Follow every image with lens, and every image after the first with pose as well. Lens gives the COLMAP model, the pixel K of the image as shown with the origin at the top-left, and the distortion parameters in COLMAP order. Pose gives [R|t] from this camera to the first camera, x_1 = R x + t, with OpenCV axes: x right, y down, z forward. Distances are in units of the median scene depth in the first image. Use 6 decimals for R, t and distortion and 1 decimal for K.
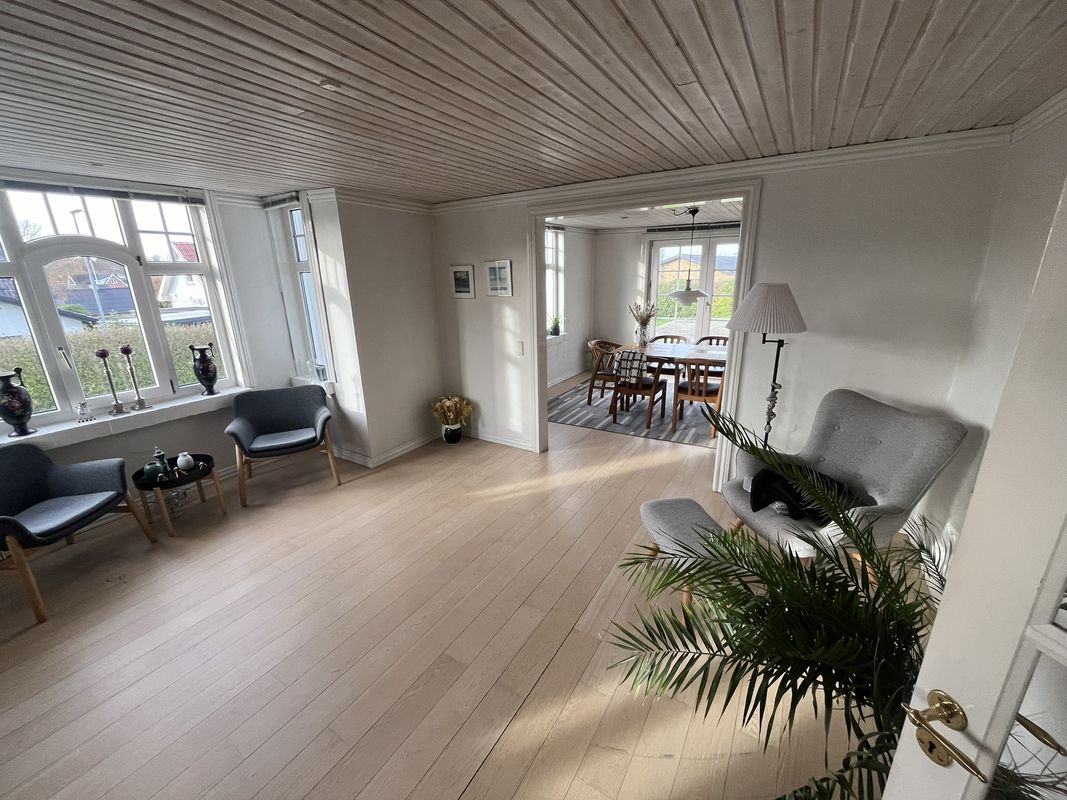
lens RADIAL K [[435.2, 0, 538.7], [0, 435.2, 403.6], [0, 0, 1]] dist [0.001099, -0.001531]
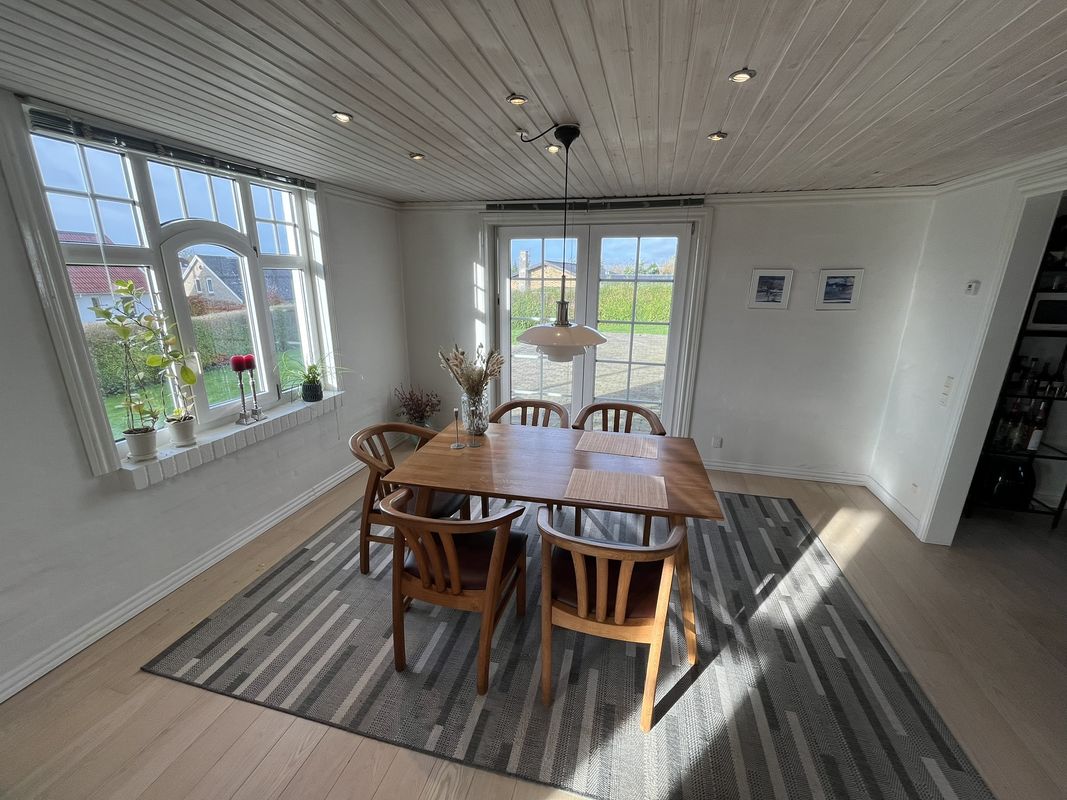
lens RADIAL K [[435.2, 0, 535.7], [0, 435.2, 401.0], [0, 0, 1]] dist [0.001099, -0.001531]
pose [[0.961740, -0.040789, 0.270911, 0.146424], [0.043922, 0.999020, -0.005510, -0.139388], [-0.270421, 0.017198, 0.962589, 0.441456]]
